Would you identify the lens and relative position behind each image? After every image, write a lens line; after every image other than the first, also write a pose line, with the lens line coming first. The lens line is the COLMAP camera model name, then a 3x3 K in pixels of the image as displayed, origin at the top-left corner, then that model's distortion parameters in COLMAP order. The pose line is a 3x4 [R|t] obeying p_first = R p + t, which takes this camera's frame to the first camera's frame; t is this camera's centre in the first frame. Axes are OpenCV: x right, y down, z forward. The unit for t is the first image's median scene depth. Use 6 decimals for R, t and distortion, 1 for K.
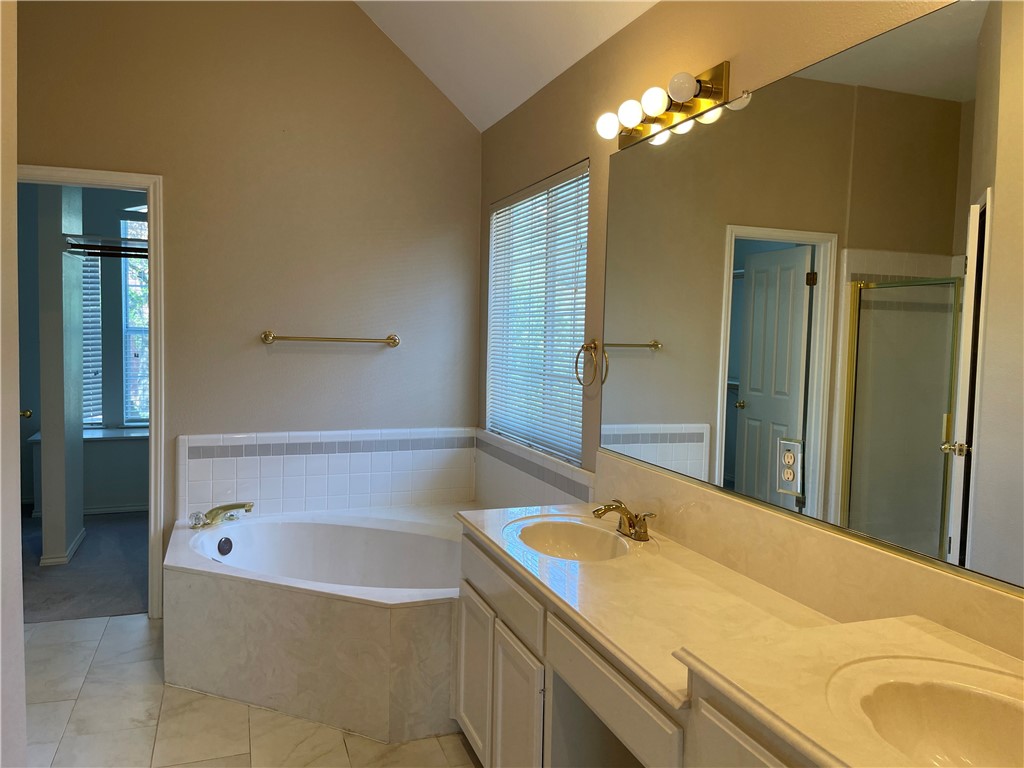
lens RADIAL K [[773.1, 0, 512.5], [0, 773.1, 384.3], [0, 0, 1]] dist [0.016892, -0.040754]
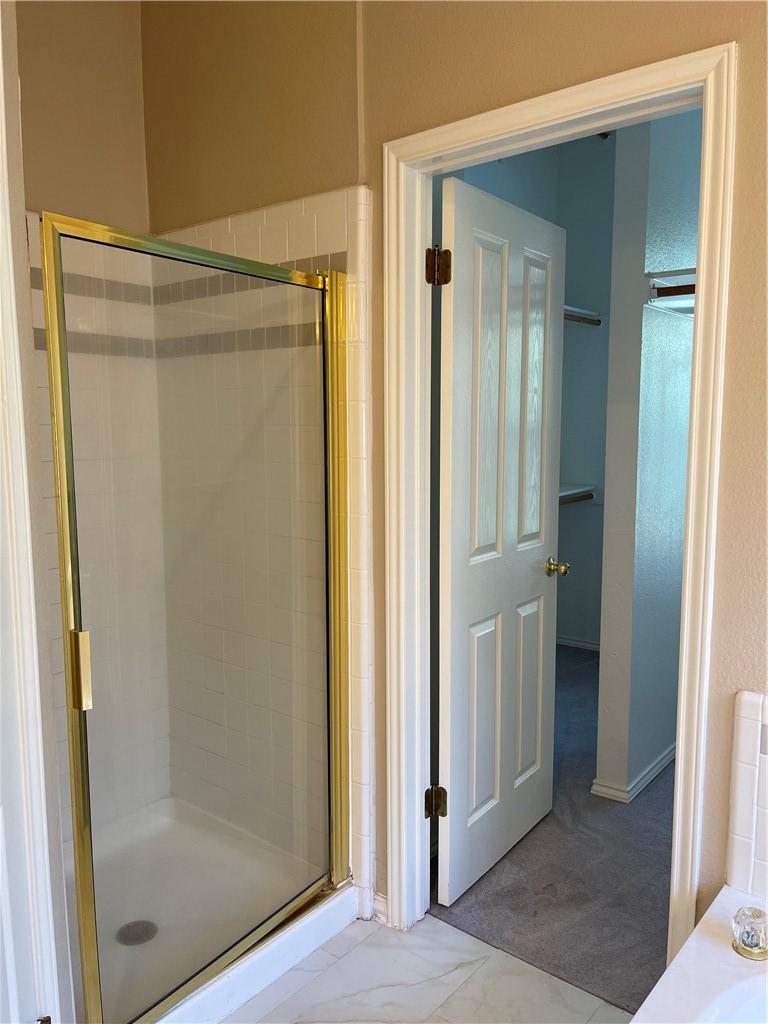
lens RADIAL K [[773.1, 0, 385.4], [0, 773.1, 514.3], [0, 0, 1]] dist [0.016892, -0.040754]
pose [[0.506503, 0.069655, -0.859420, -0.169339], [-0.033992, 0.997570, 0.060819, -0.041024], [0.861568, -0.001592, 0.507640, 0.581810]]
